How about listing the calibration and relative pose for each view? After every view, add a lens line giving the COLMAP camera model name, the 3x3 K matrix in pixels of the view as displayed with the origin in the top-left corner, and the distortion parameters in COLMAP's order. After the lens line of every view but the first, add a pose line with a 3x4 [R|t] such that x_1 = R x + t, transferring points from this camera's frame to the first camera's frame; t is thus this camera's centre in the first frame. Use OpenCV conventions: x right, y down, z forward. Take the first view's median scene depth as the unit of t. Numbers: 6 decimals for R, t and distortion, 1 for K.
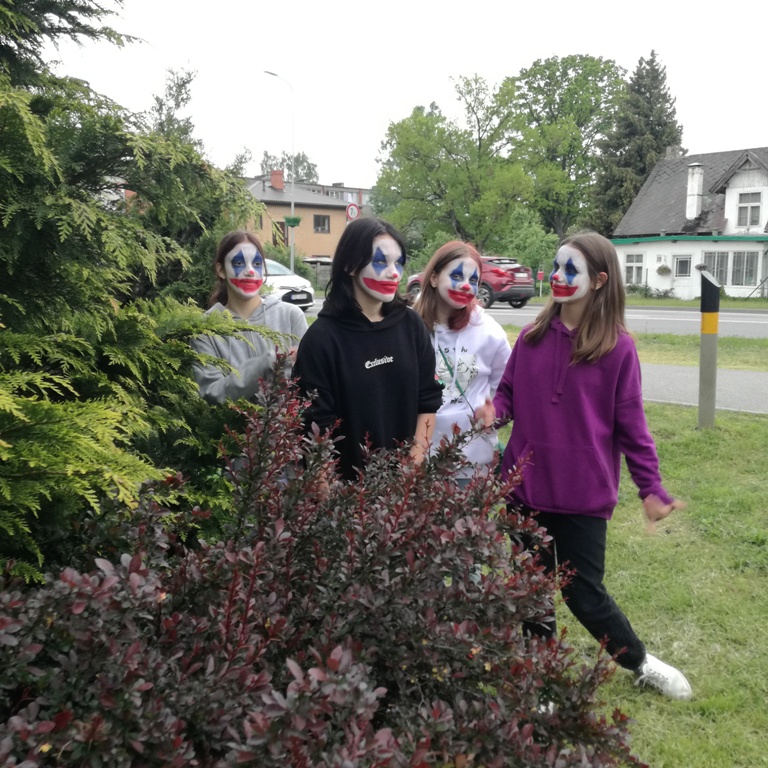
lens RADIAL K [[835.5, 0, 393.6], [0, 835.5, 371.7], [0, 0, 1]] dist [0.101741, -0.222079]
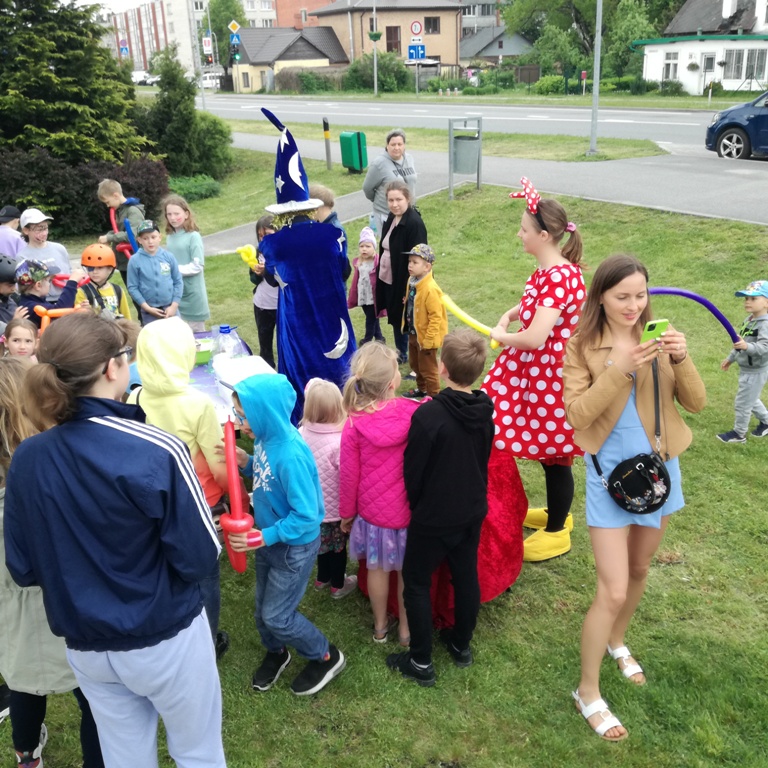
lens RADIAL K [[835.5, 0, 393.6], [0, 835.5, 371.7], [0, 0, 1]] dist [0.101741, -0.222079]
pose [[0.978596, 0.034988, -0.202793, 0.163225], [0.013918, 0.971931, 0.234854, 0.007389], [0.205318, -0.232650, 0.950641, -0.267986]]
